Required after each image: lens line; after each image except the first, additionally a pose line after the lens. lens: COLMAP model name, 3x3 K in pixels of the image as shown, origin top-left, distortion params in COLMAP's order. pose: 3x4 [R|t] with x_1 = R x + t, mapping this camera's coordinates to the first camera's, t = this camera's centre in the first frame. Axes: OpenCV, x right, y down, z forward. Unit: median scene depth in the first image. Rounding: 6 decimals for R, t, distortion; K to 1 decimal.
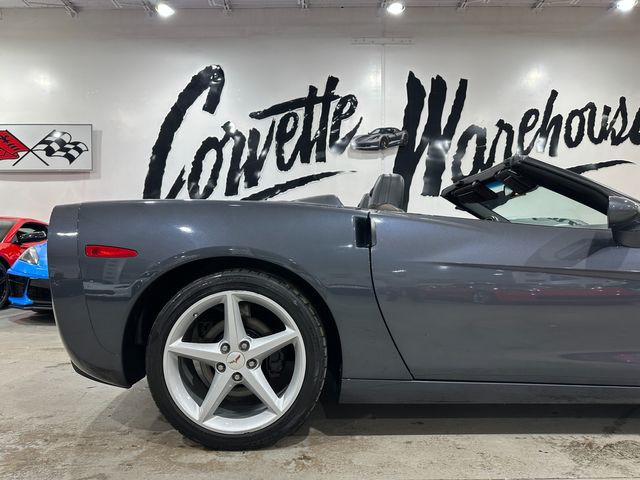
lens RADIAL K [[452.7, 0, 322.2], [0, 452.7, 249.1], [0, 0, 1]] dist [0.087298, -0.124550]
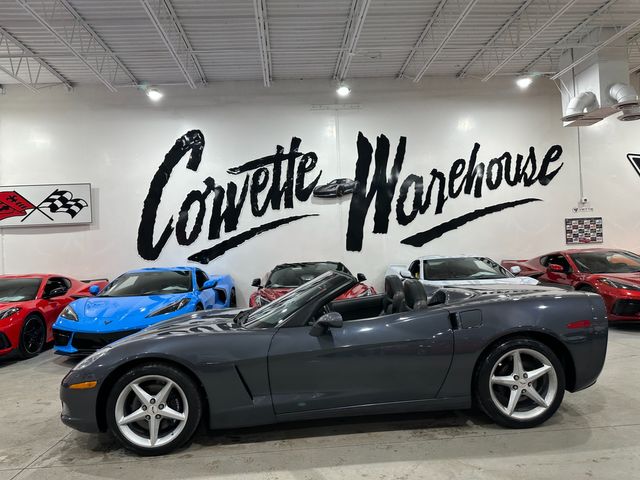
lens RADIAL K [[452.7, 0, 323.0], [0, 452.7, 250.9], [0, 0, 1]] dist [0.087298, -0.124550]
pose [[0.997325, -0.040902, 0.060577, 0.009770], [0.041201, 0.999144, -0.003694, -0.071250], [-0.060374, 0.006180, 0.998157, -0.196172]]
